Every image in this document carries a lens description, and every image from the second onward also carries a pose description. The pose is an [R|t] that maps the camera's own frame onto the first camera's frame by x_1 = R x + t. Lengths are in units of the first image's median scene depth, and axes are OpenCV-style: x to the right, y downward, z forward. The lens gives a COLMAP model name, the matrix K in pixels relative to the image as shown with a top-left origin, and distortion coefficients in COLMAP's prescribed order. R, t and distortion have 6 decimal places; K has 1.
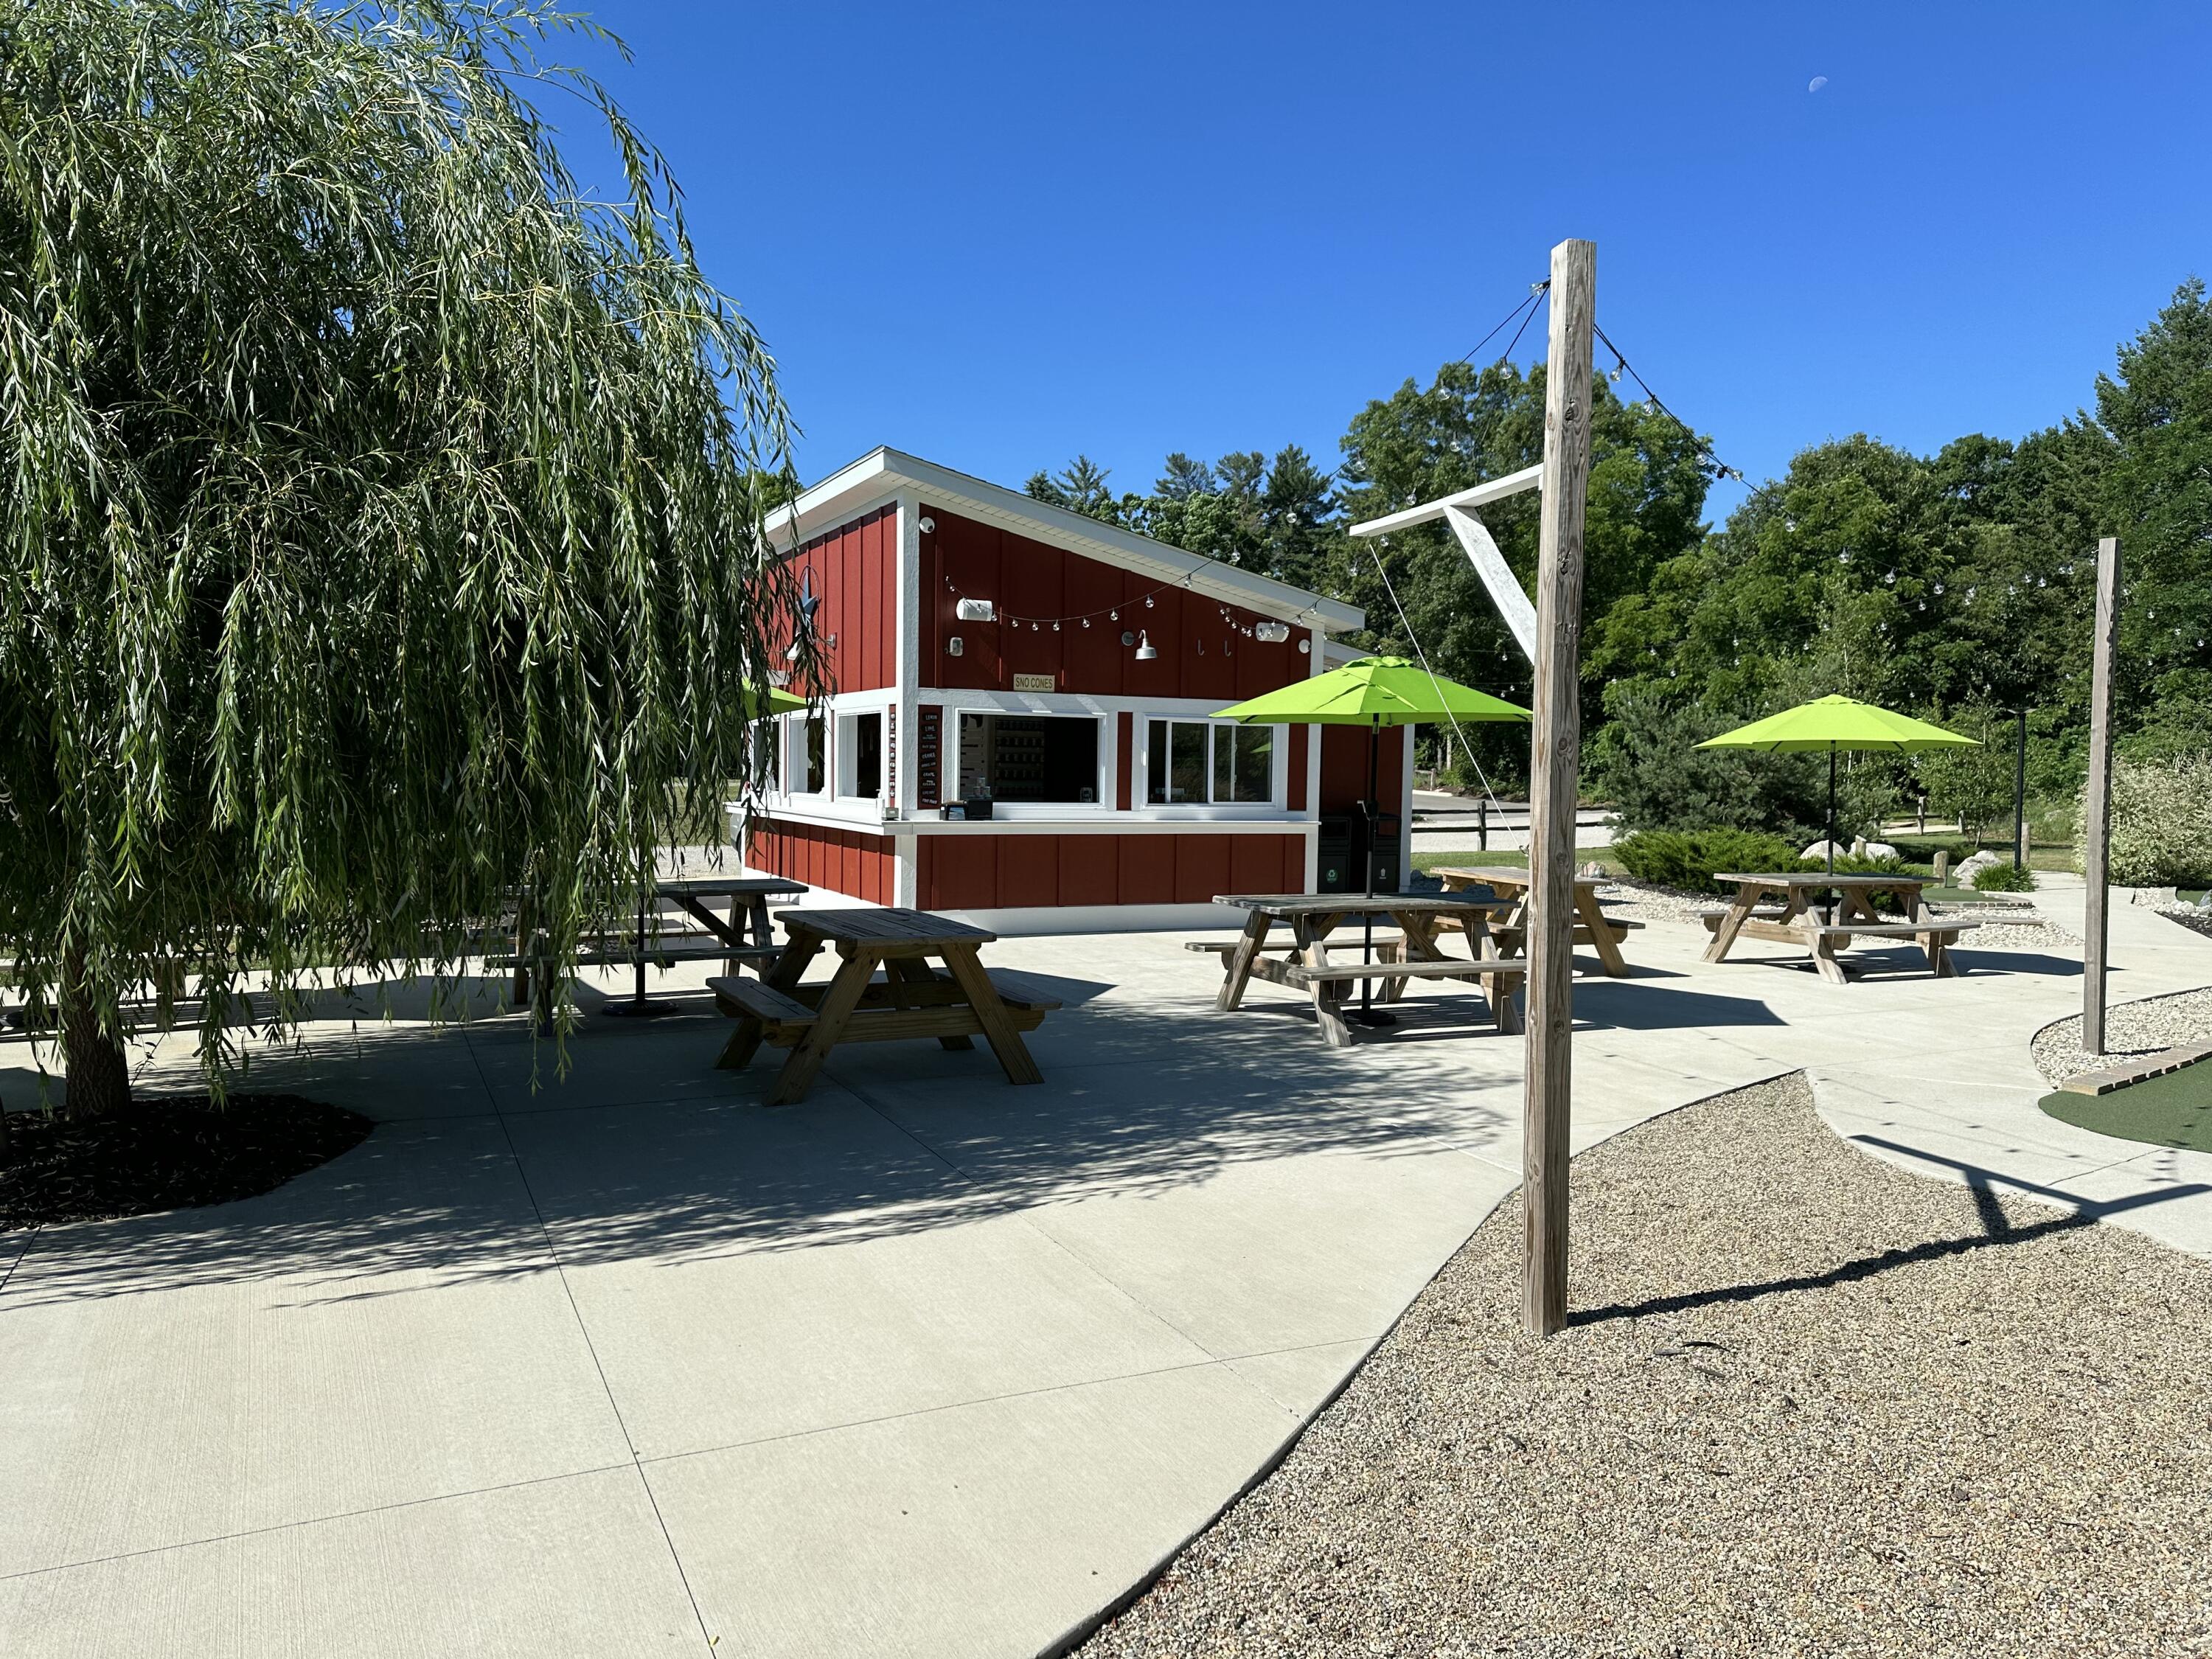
lens RADIAL K [[1510.9, 0, 1107.7], [0, 1510.9, 841.2], [0, 0, 1]] dist [0.067577, -0.062798]
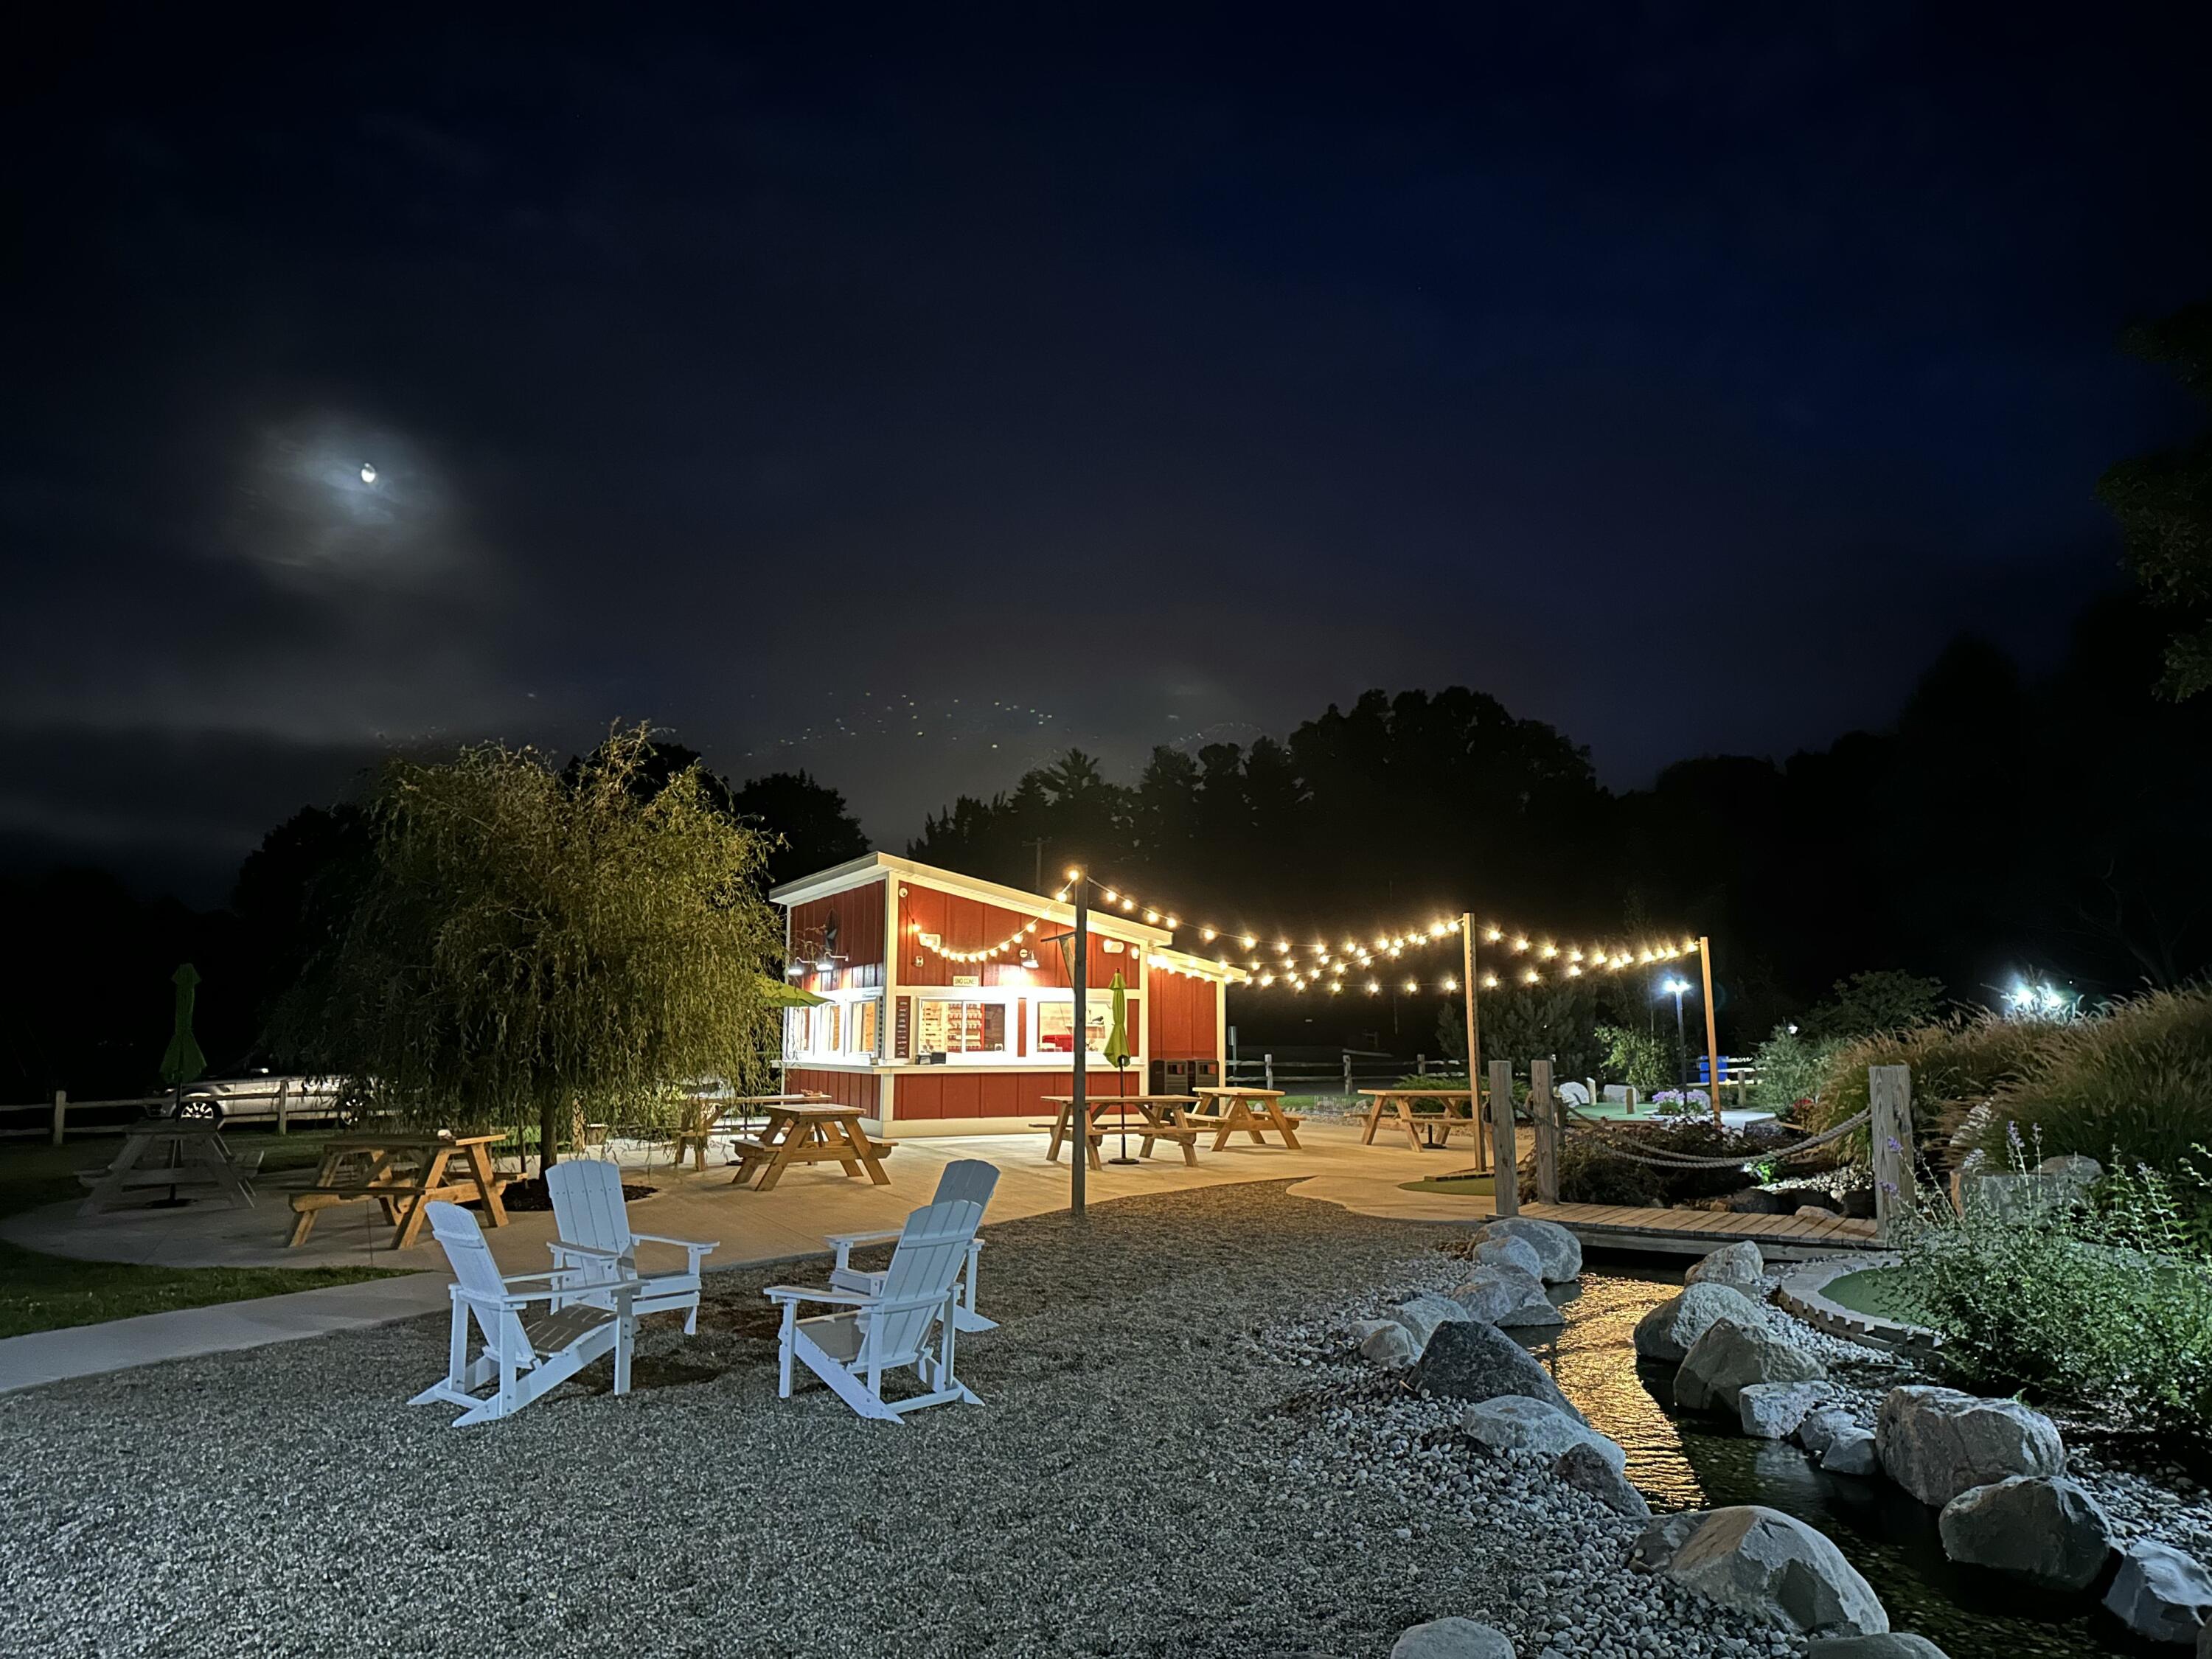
lens RADIAL K [[1510.9, 0, 1109.0], [0, 1510.9, 831.6], [0, 0, 1]] dist [0.067577, -0.062798]
pose [[0.999872, -0.015745, -0.002786, 0.100871], [0.014982, 0.983435, -0.180642, 0.032624], [0.005584, 0.180577, 0.983545, -0.586157]]
